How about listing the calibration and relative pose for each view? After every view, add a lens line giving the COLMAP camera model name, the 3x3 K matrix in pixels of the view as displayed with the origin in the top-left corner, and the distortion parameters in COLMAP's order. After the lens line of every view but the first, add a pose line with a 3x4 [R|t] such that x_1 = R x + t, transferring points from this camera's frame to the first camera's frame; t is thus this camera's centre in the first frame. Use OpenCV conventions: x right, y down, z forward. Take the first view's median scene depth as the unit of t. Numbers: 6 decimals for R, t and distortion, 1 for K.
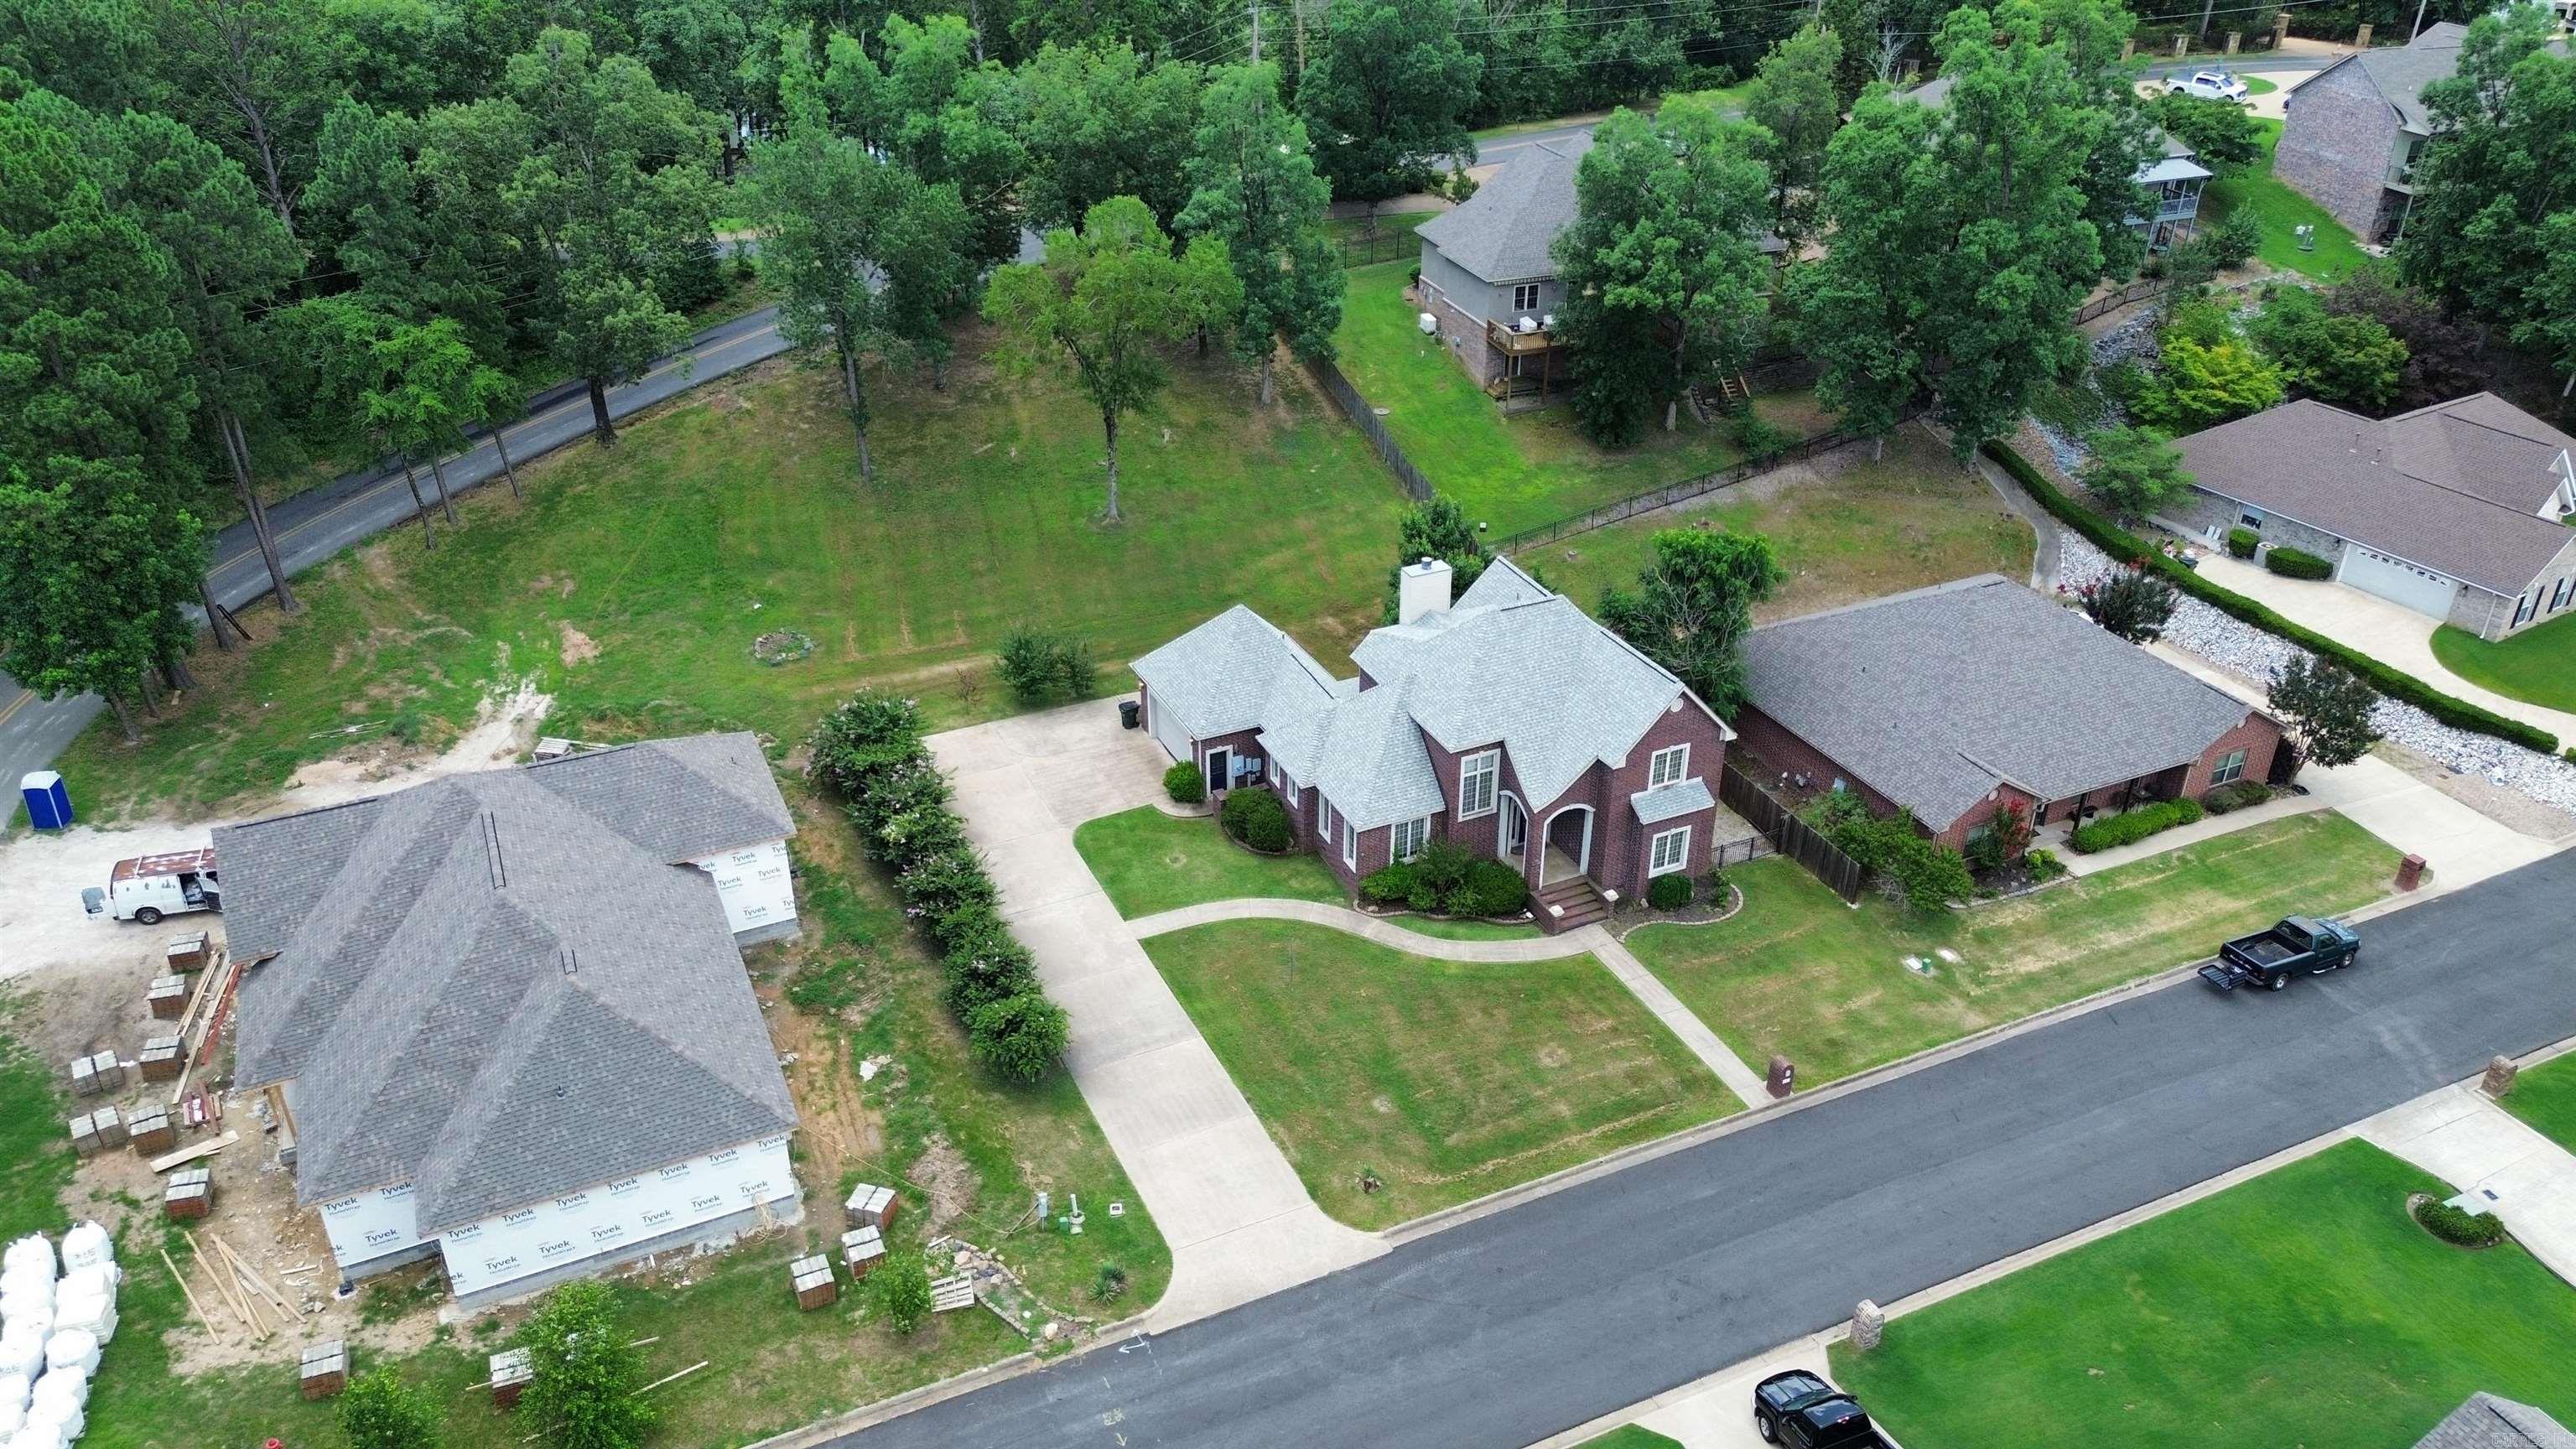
lens RADIAL K [[1821.3, 0, 1288.0], [0, 1821.3, 724.5], [0, 0, 1]] dist [0.091280, -0.090344]
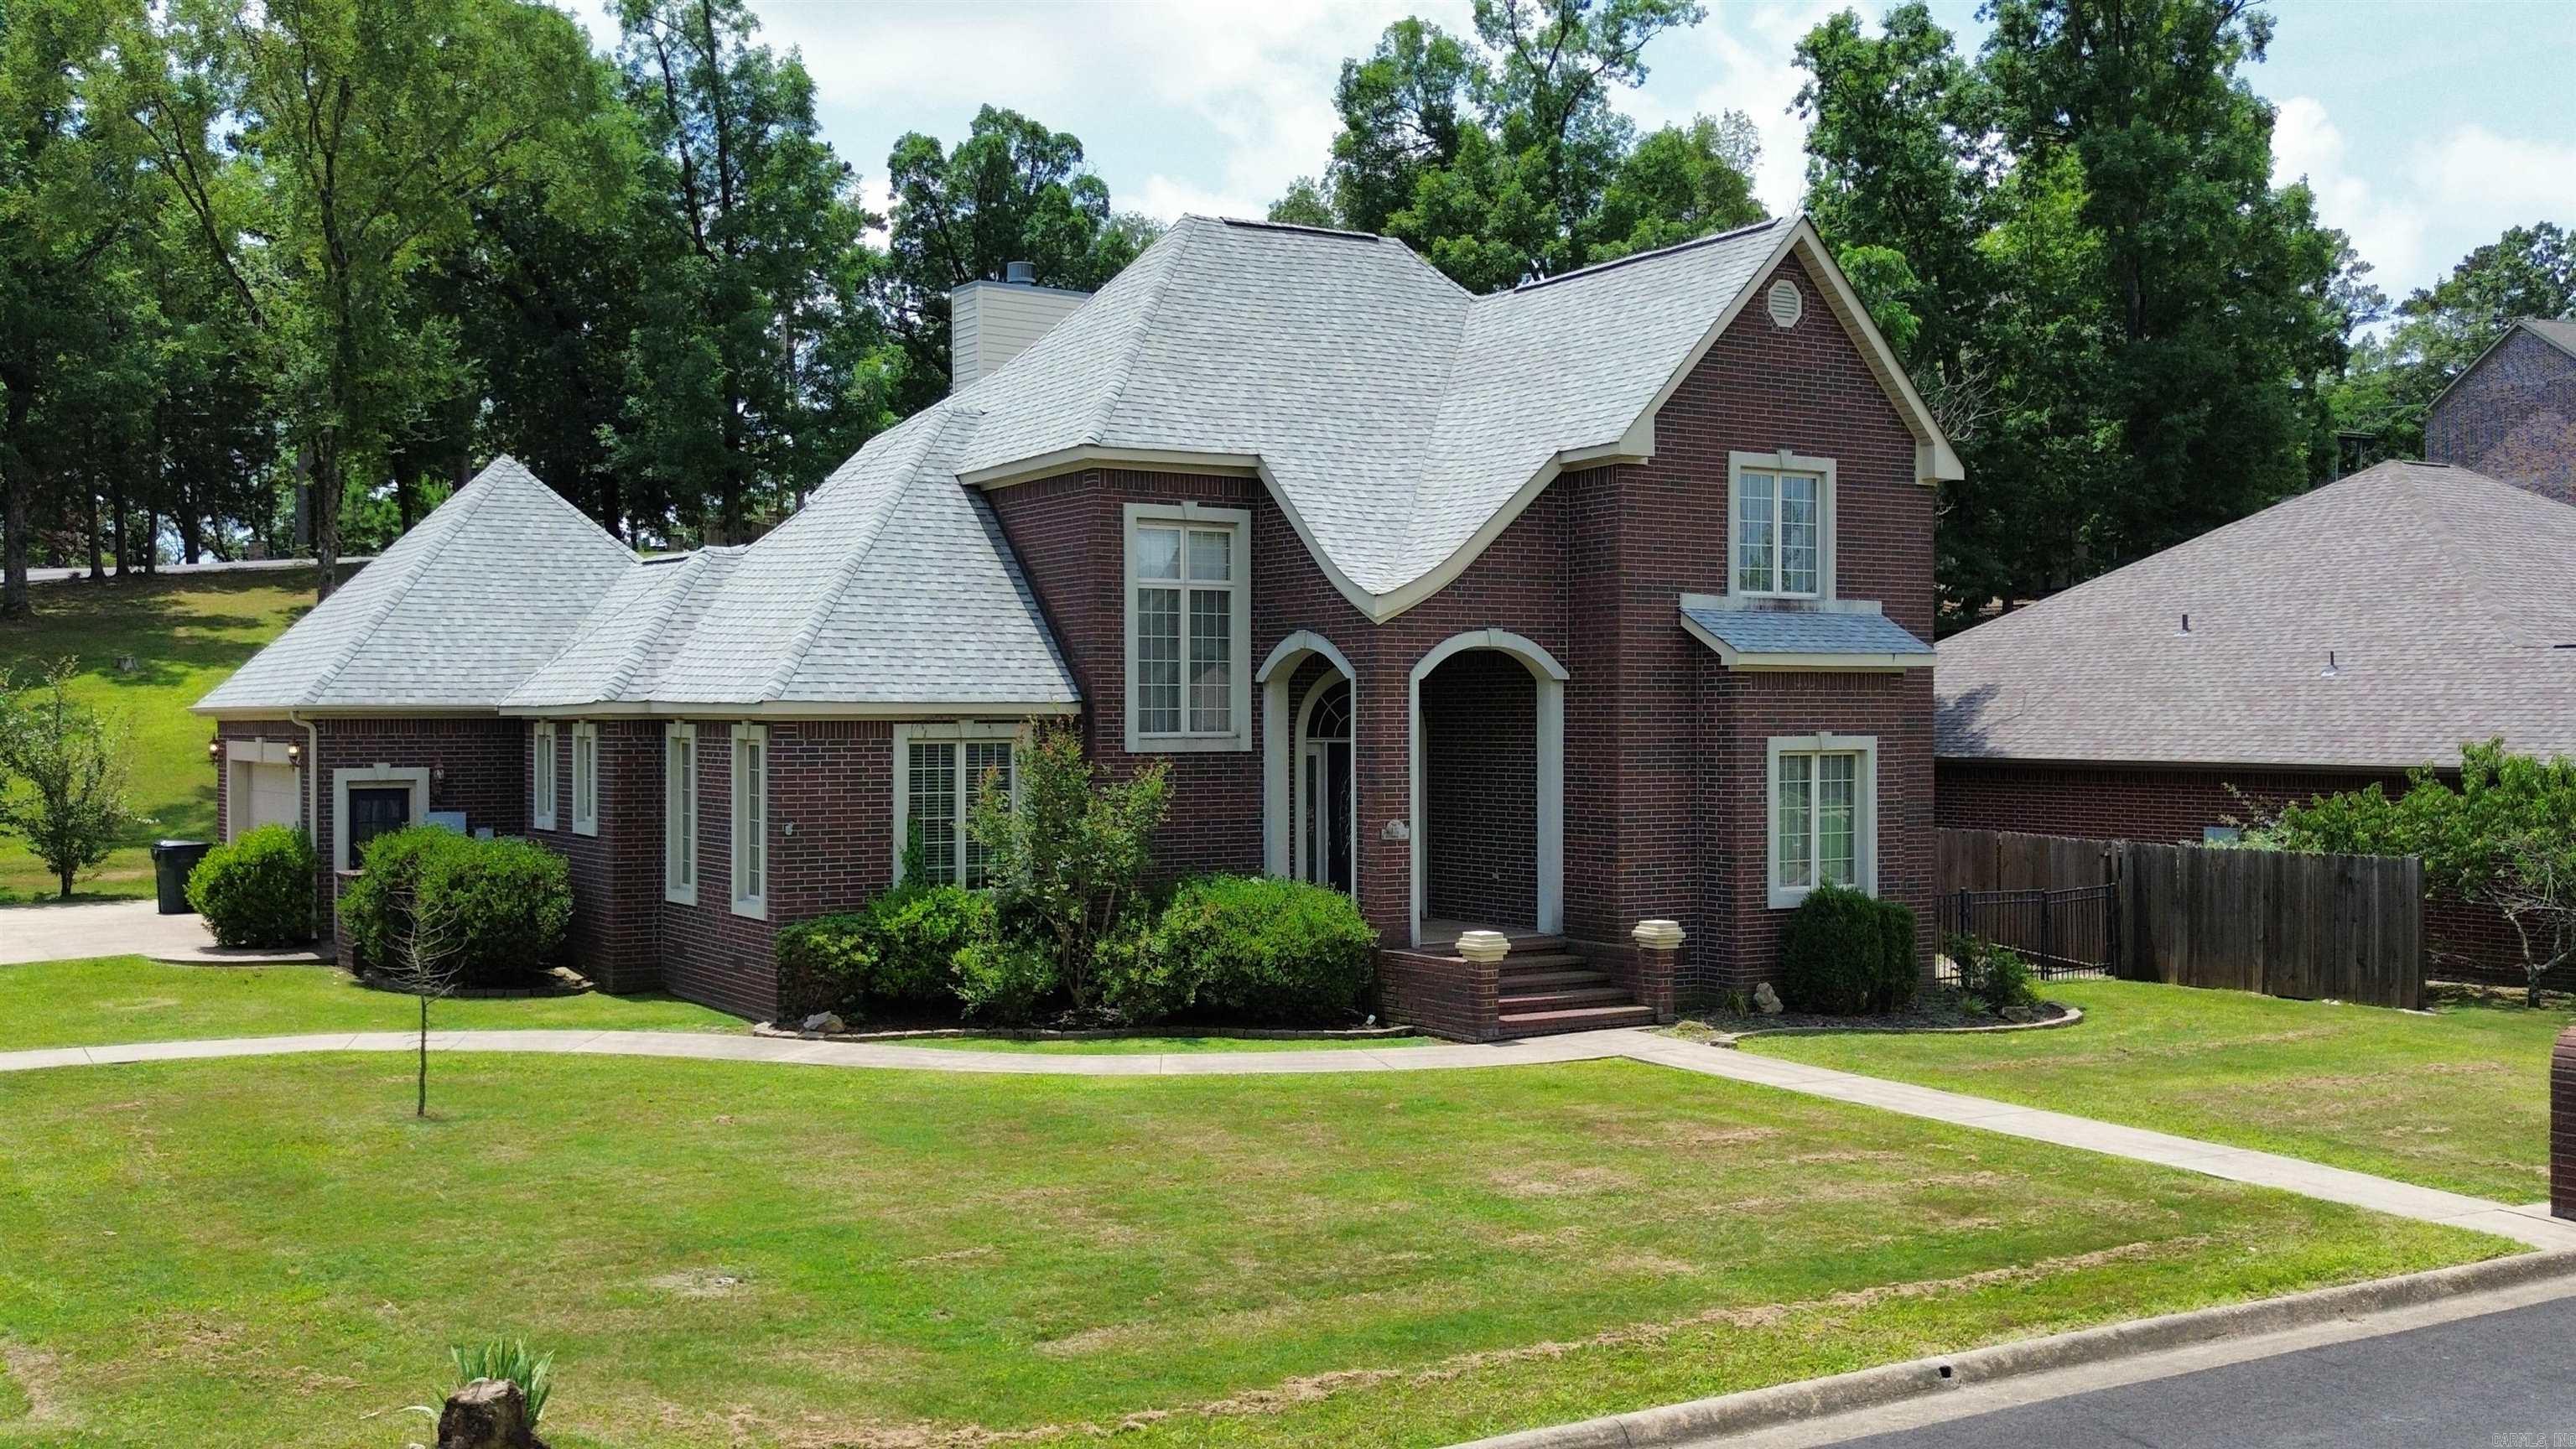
lens RADIAL K [[2464.1, 0, 1288.0], [0, 2464.1, 724.5], [0, 0, 1]] dist [0.006711, 0.000042]
pose [[0.990646, -0.006761, 0.136286, 0.067104], [0.072795, 0.870960, -0.485932, 0.251022], [-0.115414, 0.491308, 0.863305, 0.663596]]
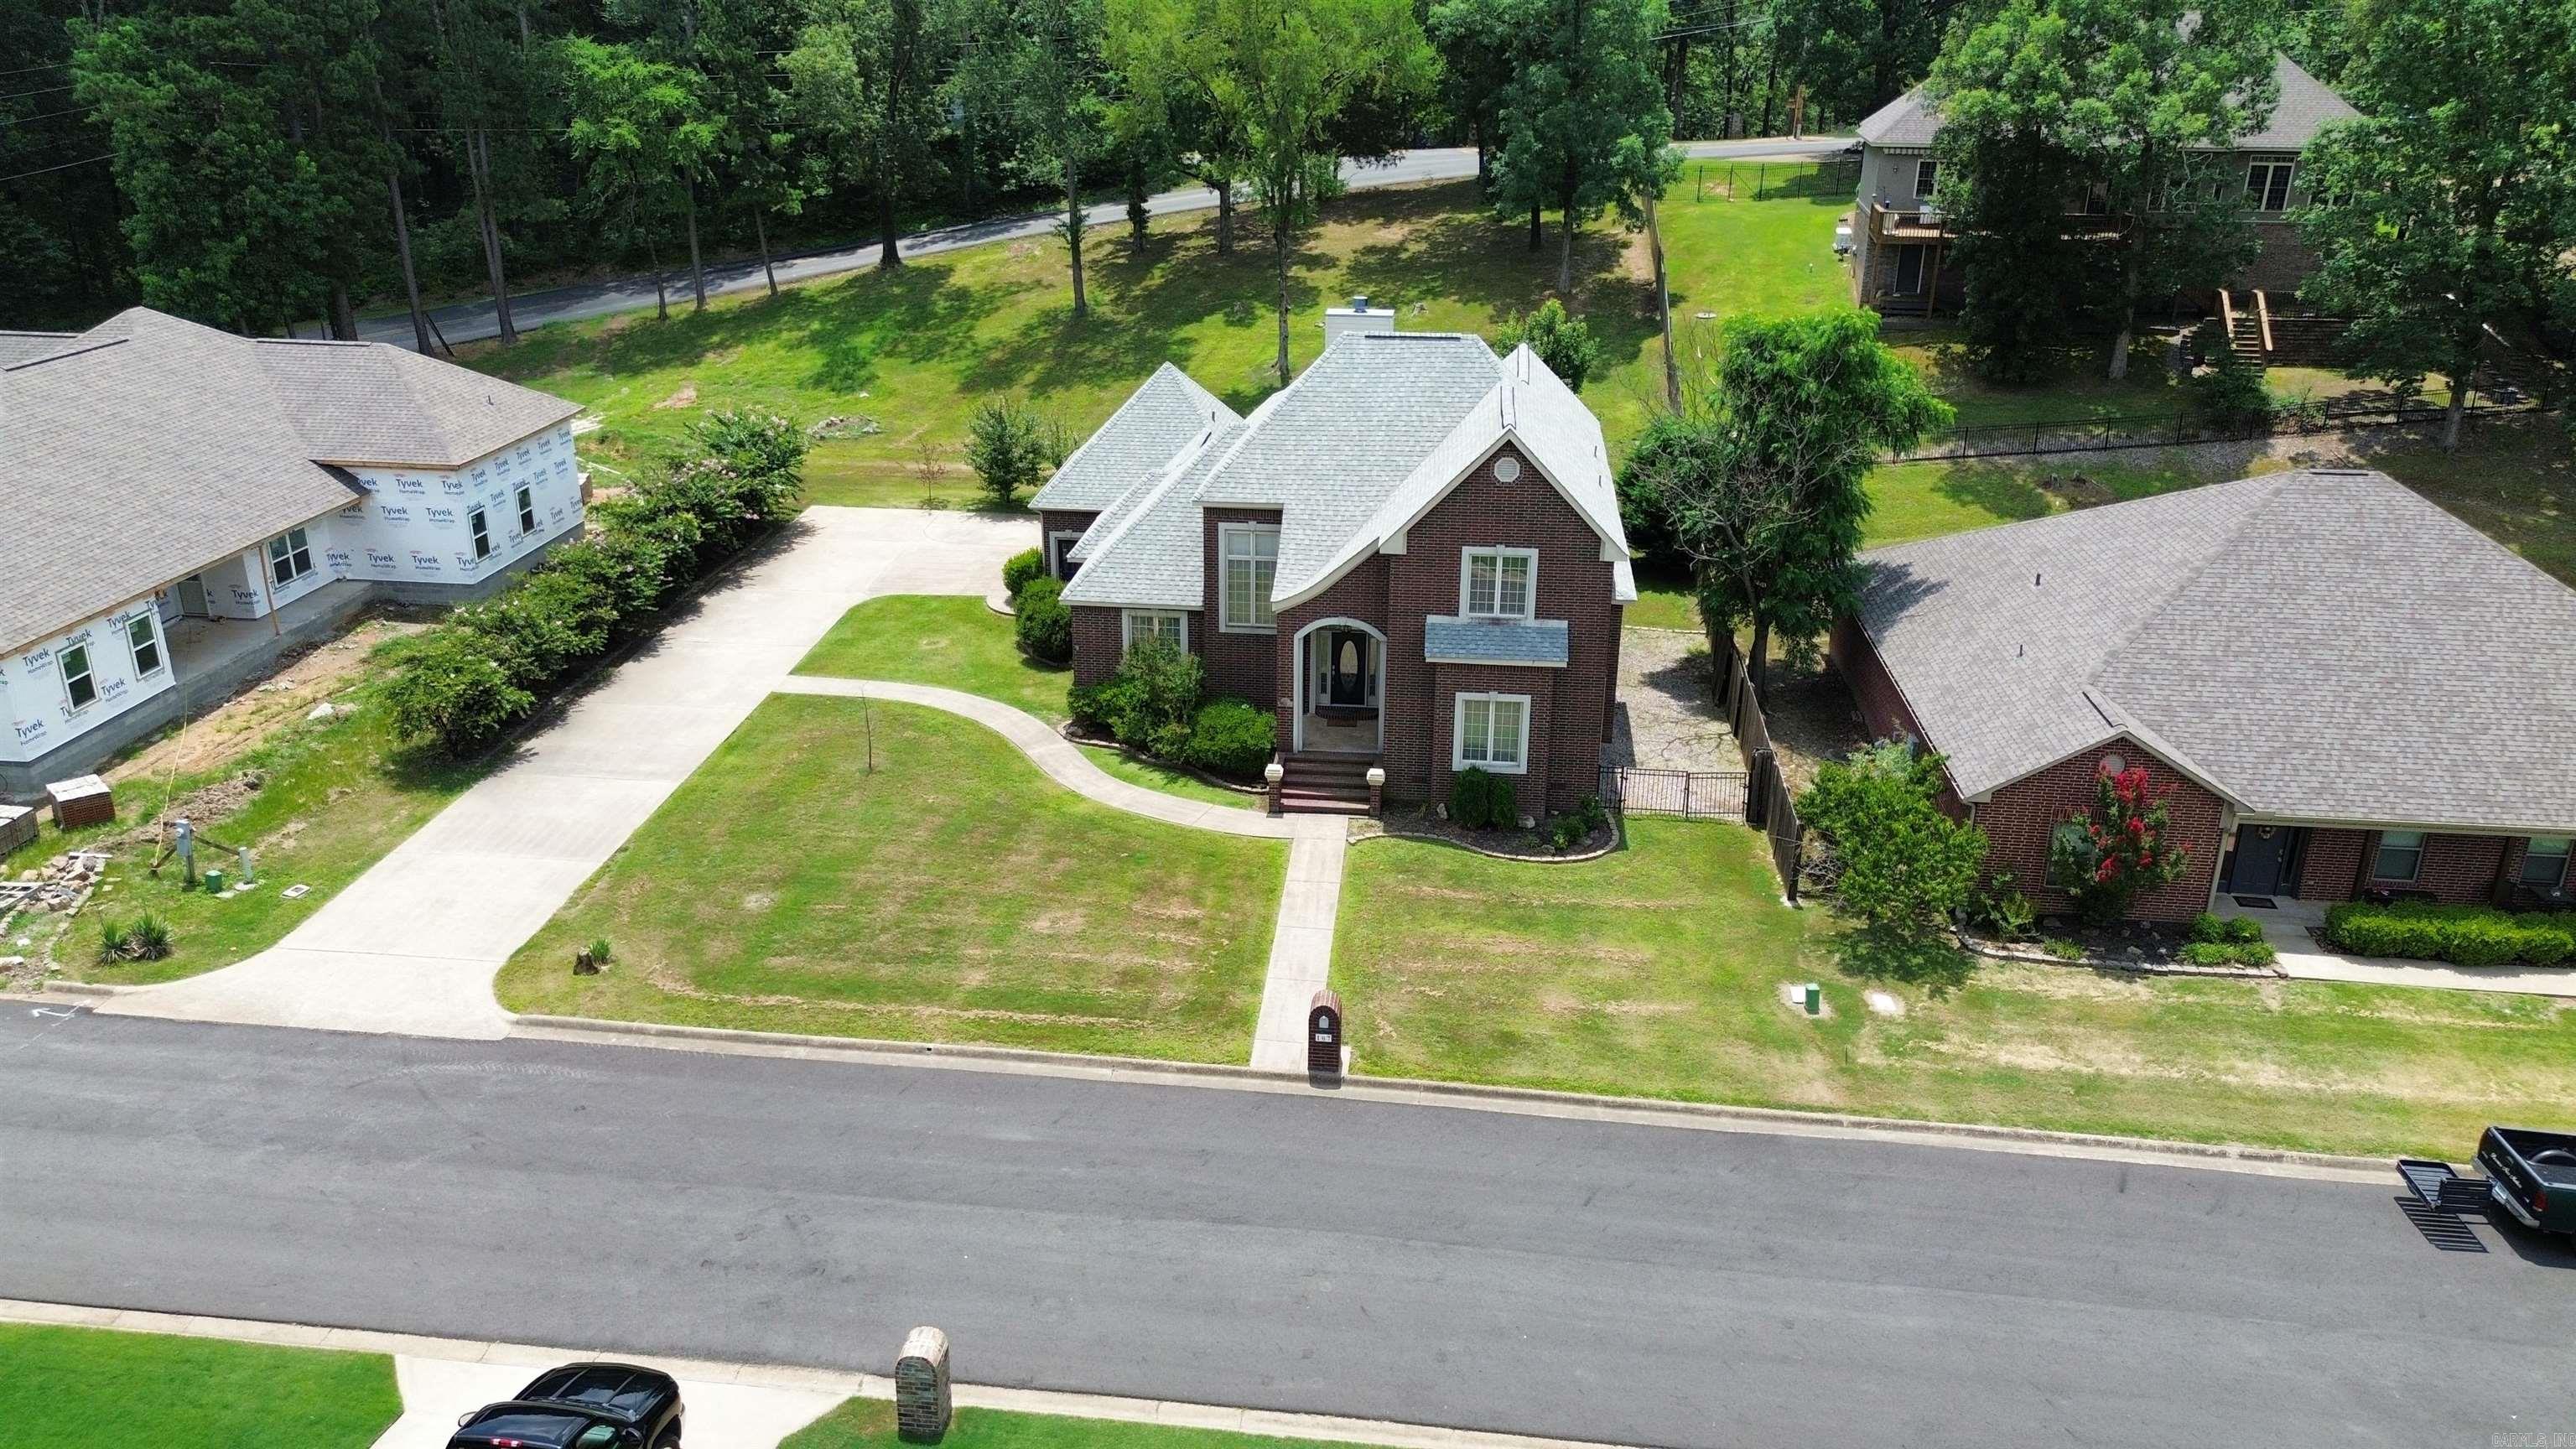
lens RADIAL K [[1821.3, 0, 1288.0], [0, 1821.3, 724.5], [0, 0, 1]] dist [0.091280, -0.090344]
pose [[0.854635, 0.193494, -0.481829, 0.449420], [-0.258401, 0.963392, -0.071453, 0.129598], [0.450365, 0.185571, 0.873347, 0.449794]]
